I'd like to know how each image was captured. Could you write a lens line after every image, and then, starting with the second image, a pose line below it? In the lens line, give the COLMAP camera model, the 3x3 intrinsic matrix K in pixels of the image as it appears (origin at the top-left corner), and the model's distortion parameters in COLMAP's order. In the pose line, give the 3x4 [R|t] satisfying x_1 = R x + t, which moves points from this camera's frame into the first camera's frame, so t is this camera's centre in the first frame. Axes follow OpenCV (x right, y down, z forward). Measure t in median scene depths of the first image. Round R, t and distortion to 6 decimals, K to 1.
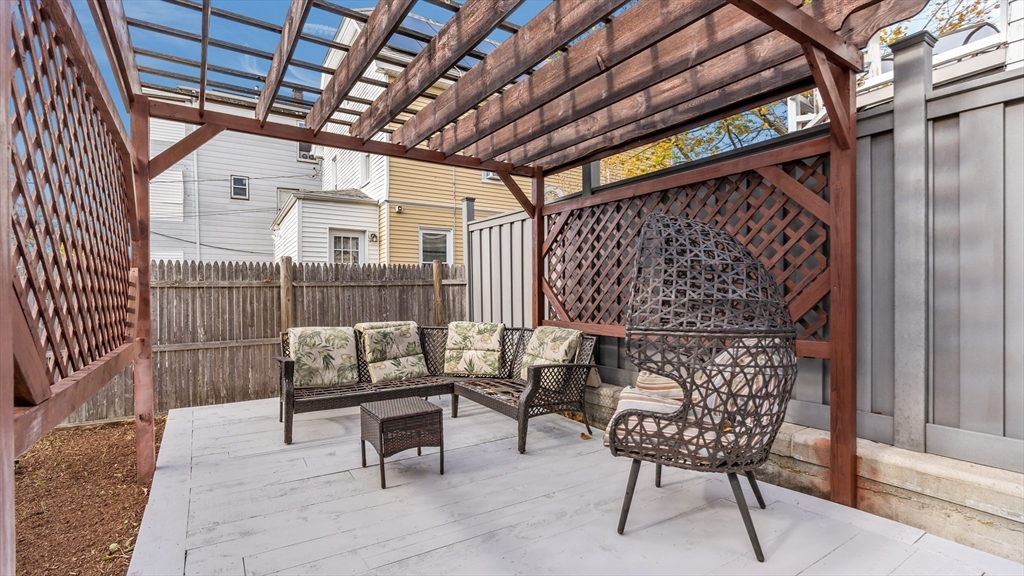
lens RADIAL K [[463.3, 0, 507.5], [0, 463.3, 291.6], [0, 0, 1]] dist [-0.002760, 0.000109]
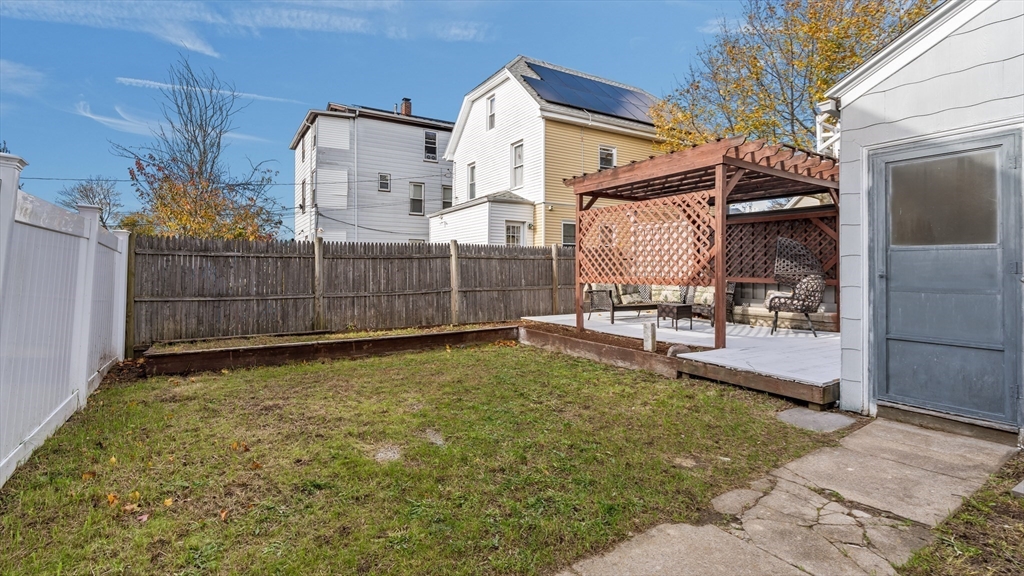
lens RADIAL K [[464.9, 0, 510.8], [0, 464.9, 255.9], [0, 0, 1]] dist [-0.000069, 0.000094]
pose [[0.999541, 0.011001, -0.028243, -1.103838], [-0.011644, 0.999674, -0.022706, 0.039818], [0.027984, 0.023025, 0.999343, -1.721169]]
